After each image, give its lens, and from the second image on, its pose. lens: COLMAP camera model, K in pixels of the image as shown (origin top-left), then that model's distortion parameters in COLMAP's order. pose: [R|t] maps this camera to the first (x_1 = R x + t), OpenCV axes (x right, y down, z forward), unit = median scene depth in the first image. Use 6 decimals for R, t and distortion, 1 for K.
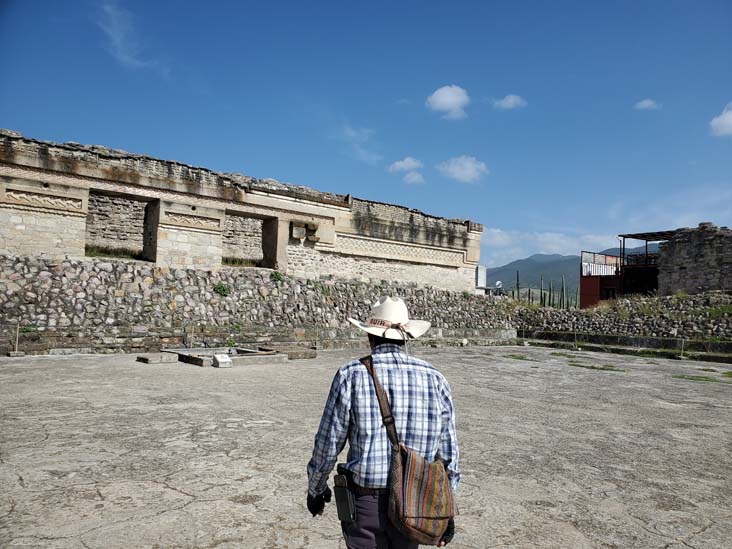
lens RADIAL K [[566.1, 0, 366.0], [0, 566.1, 274.5], [0, 0, 1]] dist [0.099311, -0.133359]
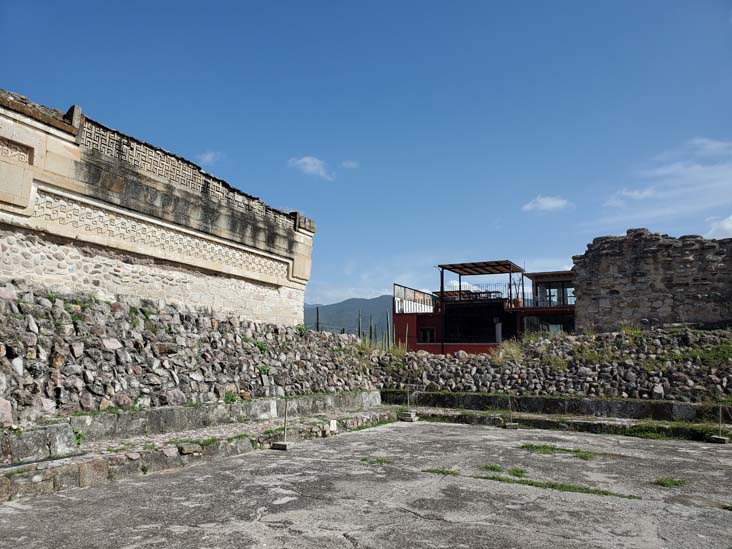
lens RADIAL K [[566.1, 0, 366.0], [0, 566.1, 274.5], [0, 0, 1]] dist [0.099311, -0.133359]
pose [[0.905162, 0.045234, 0.422654, -0.009330], [-0.009592, 0.996242, -0.086080, 0.034479], [-0.424959, 0.073862, 0.902194, 0.587784]]
